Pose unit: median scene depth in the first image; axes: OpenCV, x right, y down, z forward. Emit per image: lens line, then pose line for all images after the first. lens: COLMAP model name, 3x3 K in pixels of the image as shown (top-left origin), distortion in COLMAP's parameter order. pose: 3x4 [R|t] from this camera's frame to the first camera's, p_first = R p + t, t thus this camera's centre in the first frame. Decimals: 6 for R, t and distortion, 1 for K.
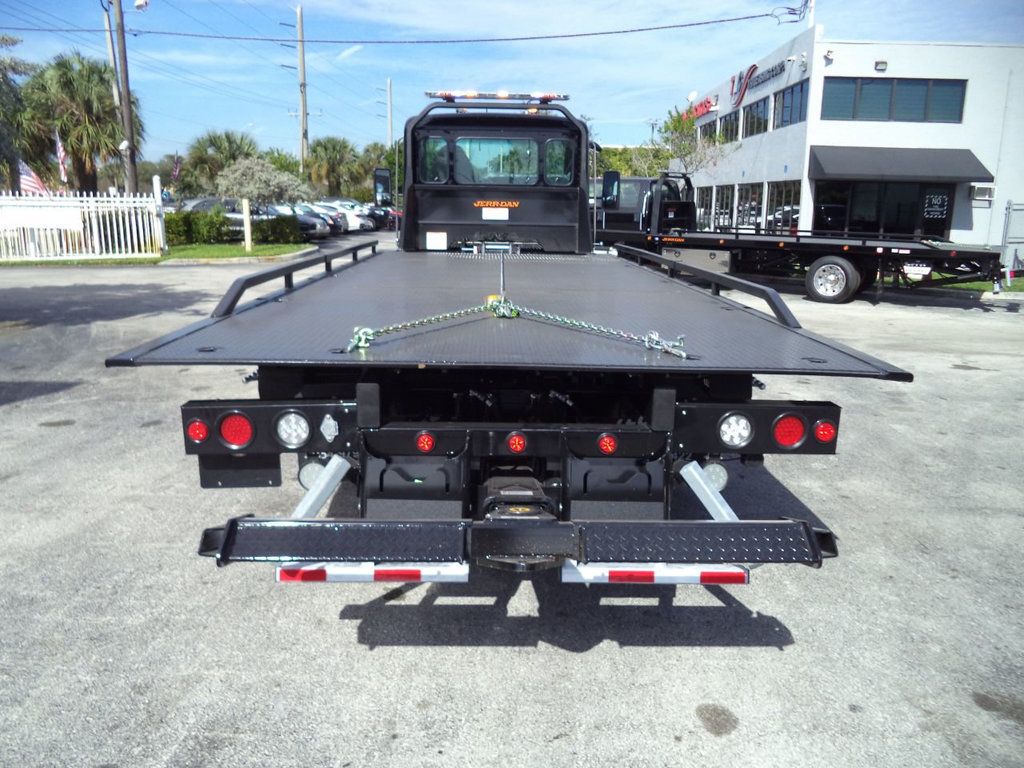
lens RADIAL K [[845.3, 0, 511.5], [0, 845.3, 381.7], [0, 0, 1]] dist [-0.020458, -0.000131]
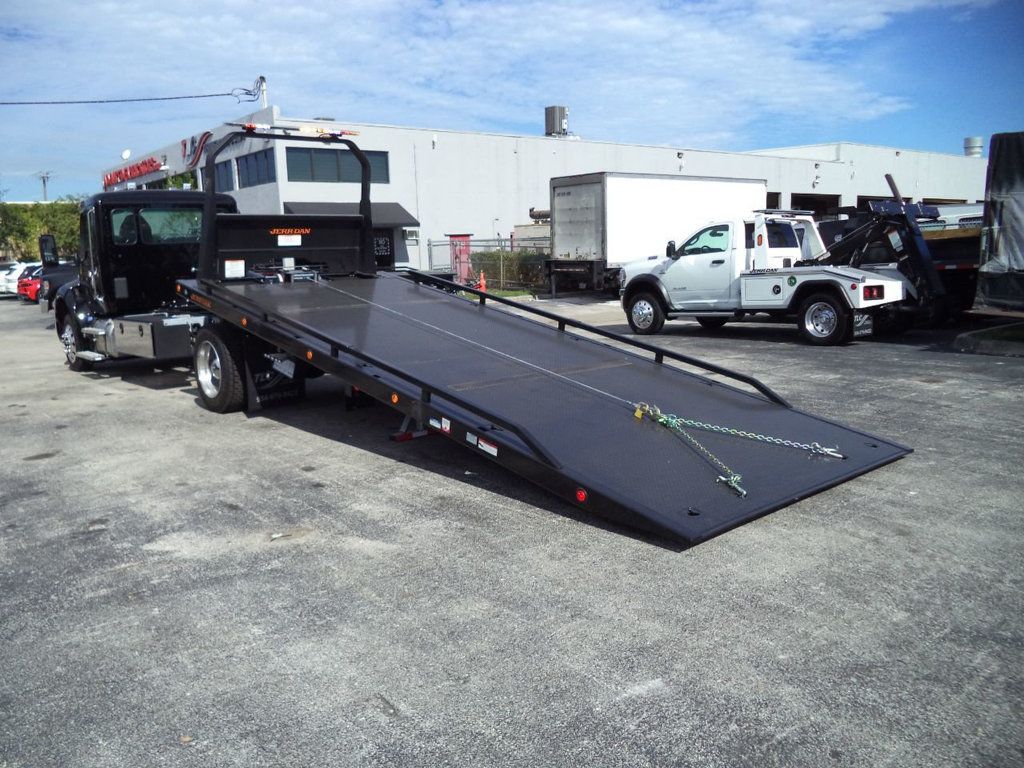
lens RADIAL K [[844.3, 0, 526.1], [0, 844.3, 383.3], [0, 0, 1]] dist [-0.013684, -0.012176]
pose [[0.762300, -0.149122, 0.629810, -0.189138], [0.182219, 0.983182, 0.012239, 0.027095], [-0.621043, 0.105433, 0.776653, -0.141746]]
